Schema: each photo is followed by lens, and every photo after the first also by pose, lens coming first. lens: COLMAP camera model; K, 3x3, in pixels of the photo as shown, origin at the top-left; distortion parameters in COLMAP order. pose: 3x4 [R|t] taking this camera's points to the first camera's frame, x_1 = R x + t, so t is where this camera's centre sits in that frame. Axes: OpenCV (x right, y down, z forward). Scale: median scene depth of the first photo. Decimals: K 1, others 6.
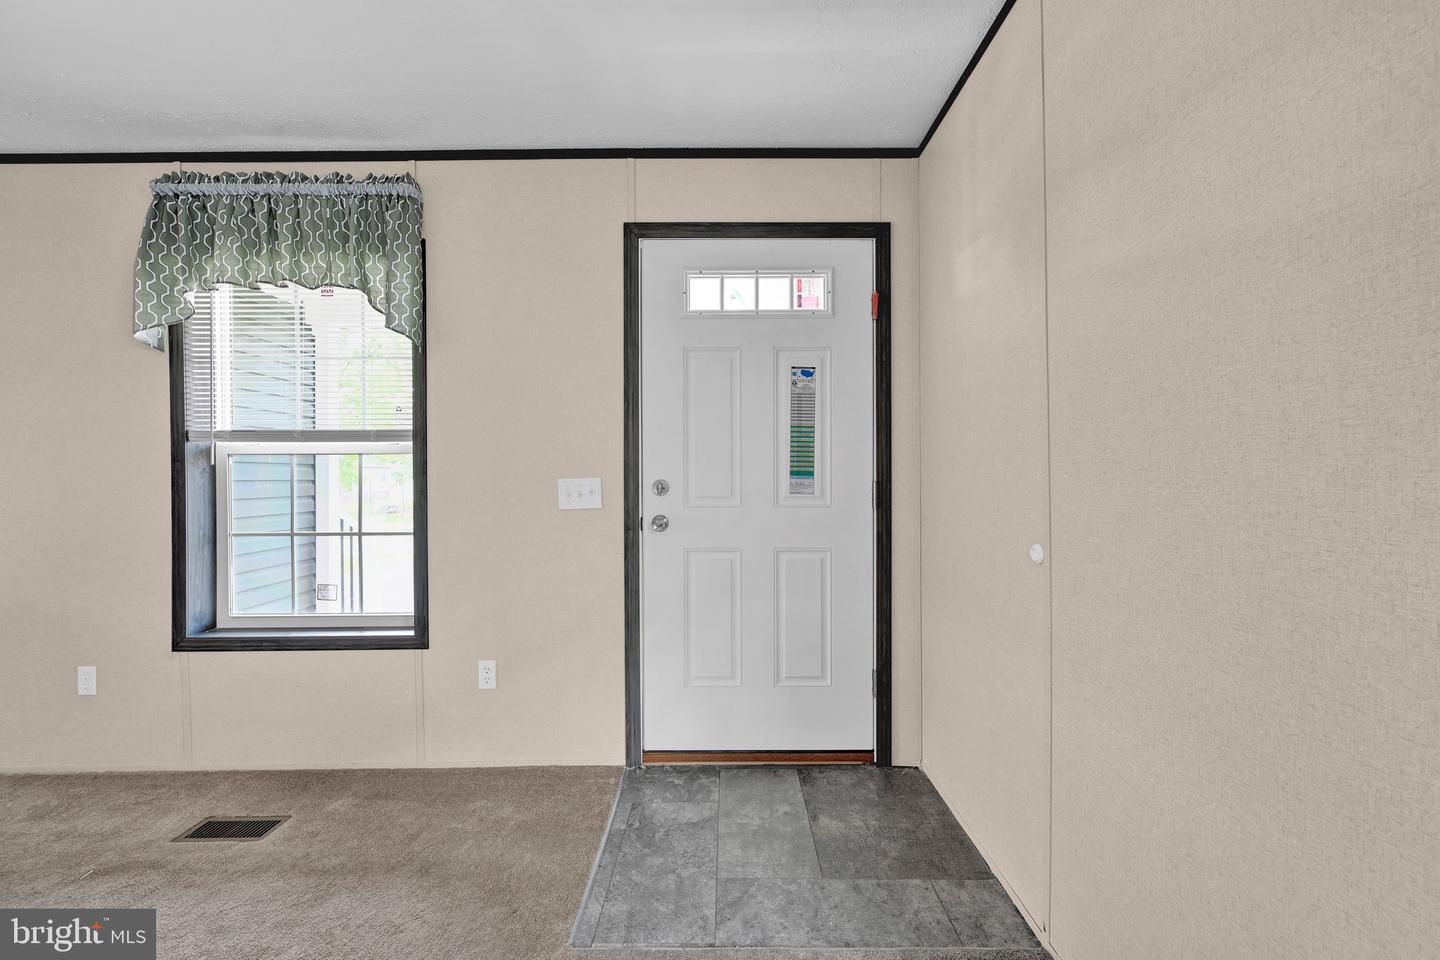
lens RADIAL K [[577.1, 0, 698.3], [0, 577.1, 482.4], [0, 0, 1]] dist [0.007819, 0.000032]
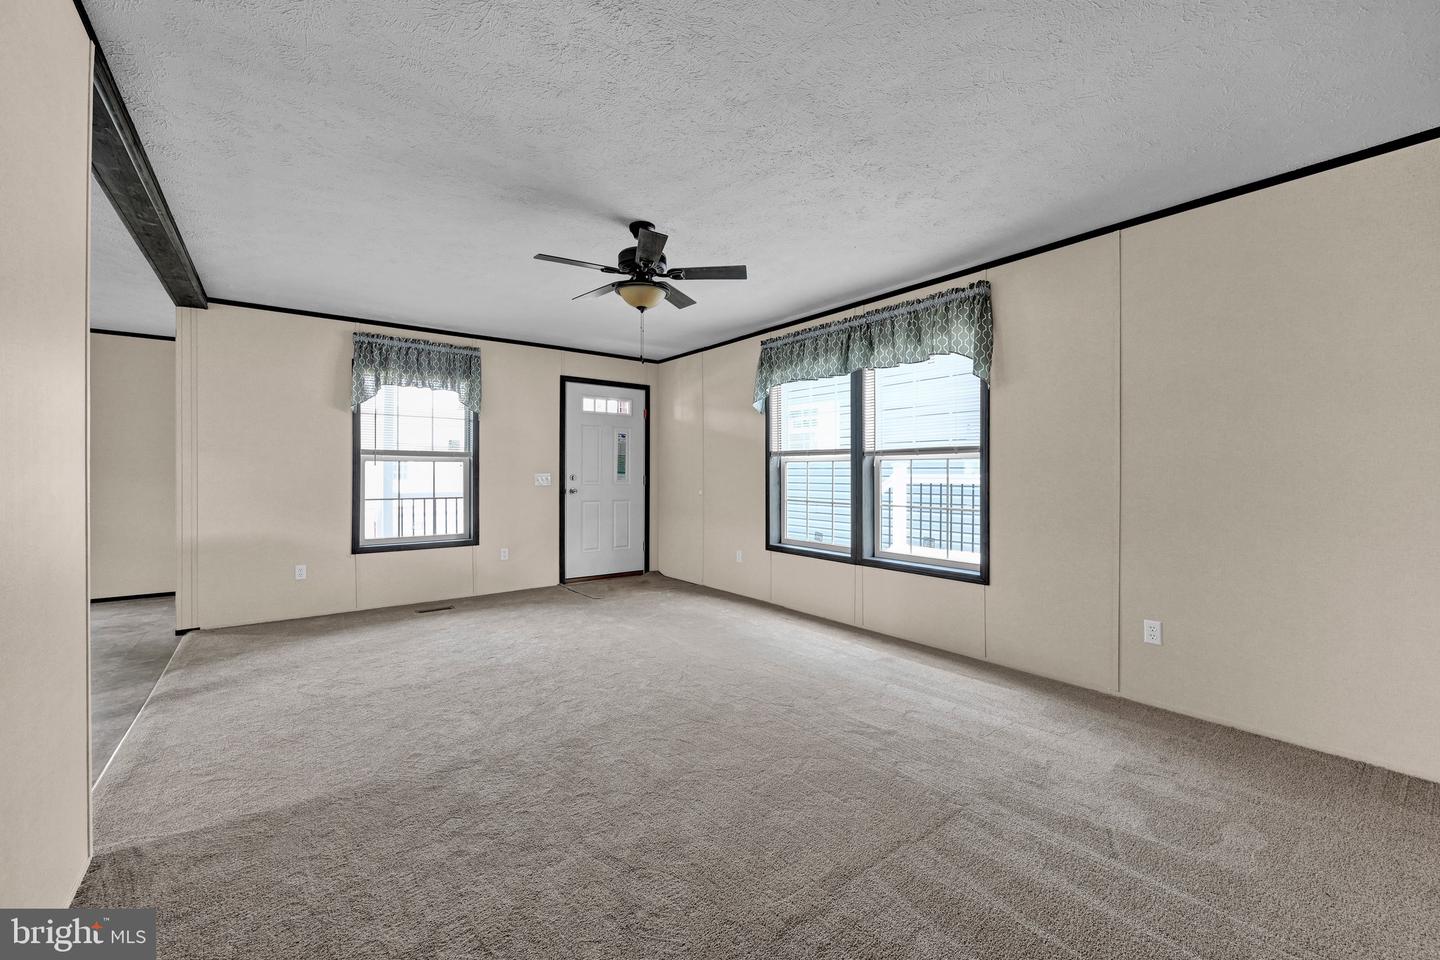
lens RADIAL K [[577.1, 0, 719.4], [0, 577.1, 473.6], [0, 0, 1]] dist [0.007819, 0.000032]
pose [[0.796407, 0.008581, 0.604701, -1.117741], [-0.011966, 0.999927, 0.001571, -0.021274], [-0.604643, -0.008487, 0.796451, -1.484886]]
